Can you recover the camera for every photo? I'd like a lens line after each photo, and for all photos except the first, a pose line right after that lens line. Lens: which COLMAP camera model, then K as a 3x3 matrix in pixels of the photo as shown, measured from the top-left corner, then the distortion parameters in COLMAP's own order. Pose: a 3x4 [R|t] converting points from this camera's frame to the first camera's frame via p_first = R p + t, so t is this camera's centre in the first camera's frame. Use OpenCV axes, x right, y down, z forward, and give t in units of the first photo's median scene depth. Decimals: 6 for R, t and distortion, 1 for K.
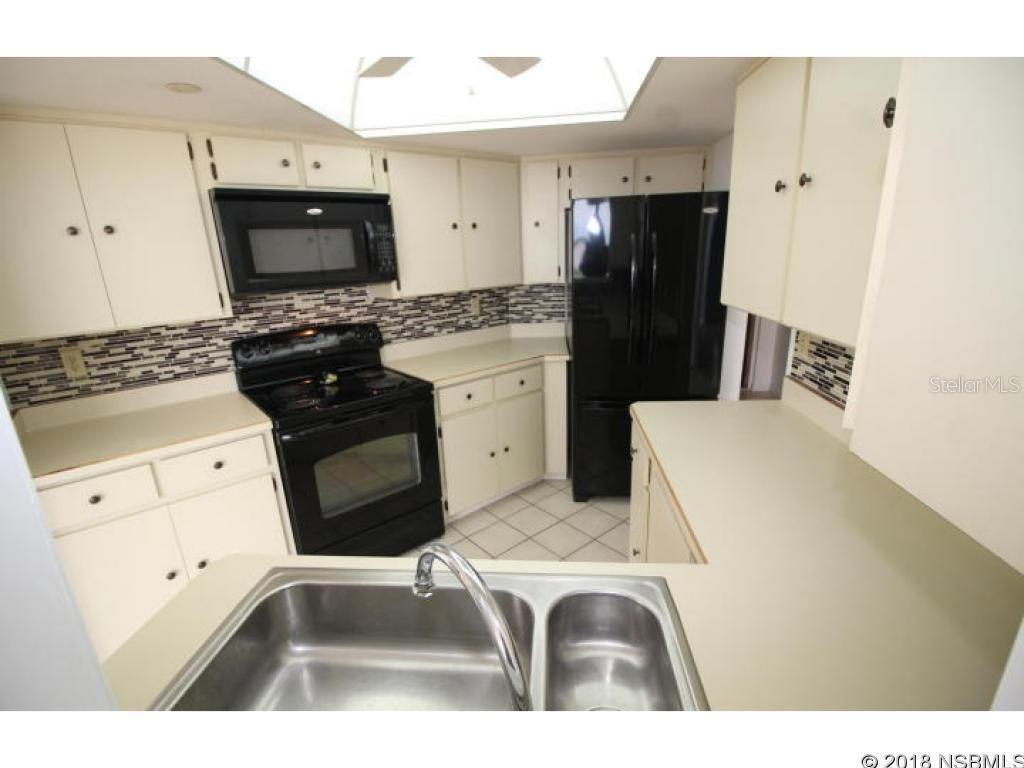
lens RADIAL K [[476.3, 0, 508.2], [0, 476.3, 391.6], [0, 0, 1]] dist [0.002055, -0.015275]
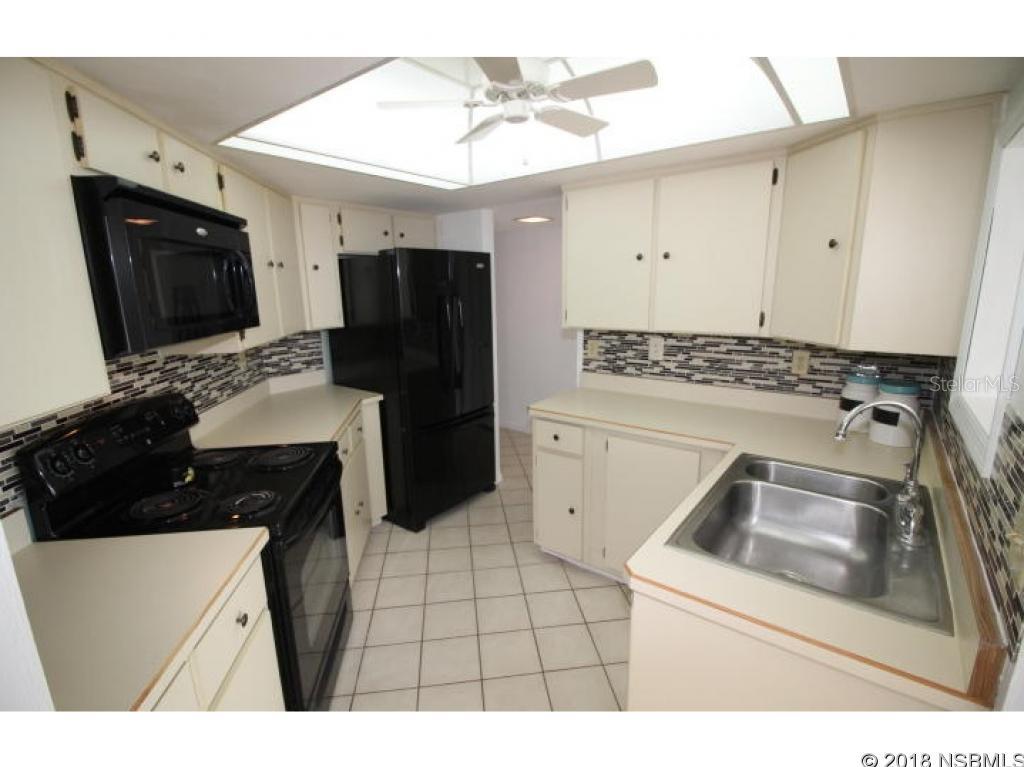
lens RADIAL K [[476.3, 0, 508.2], [0, 476.3, 391.1], [0, 0, 1]] dist [0.002055, -0.015275]
pose [[0.542522, -0.153126, 0.825967, -0.598534], [0.242296, 0.969982, 0.020677, -0.042000], [-0.804339, 0.188911, 0.563339, 0.219345]]
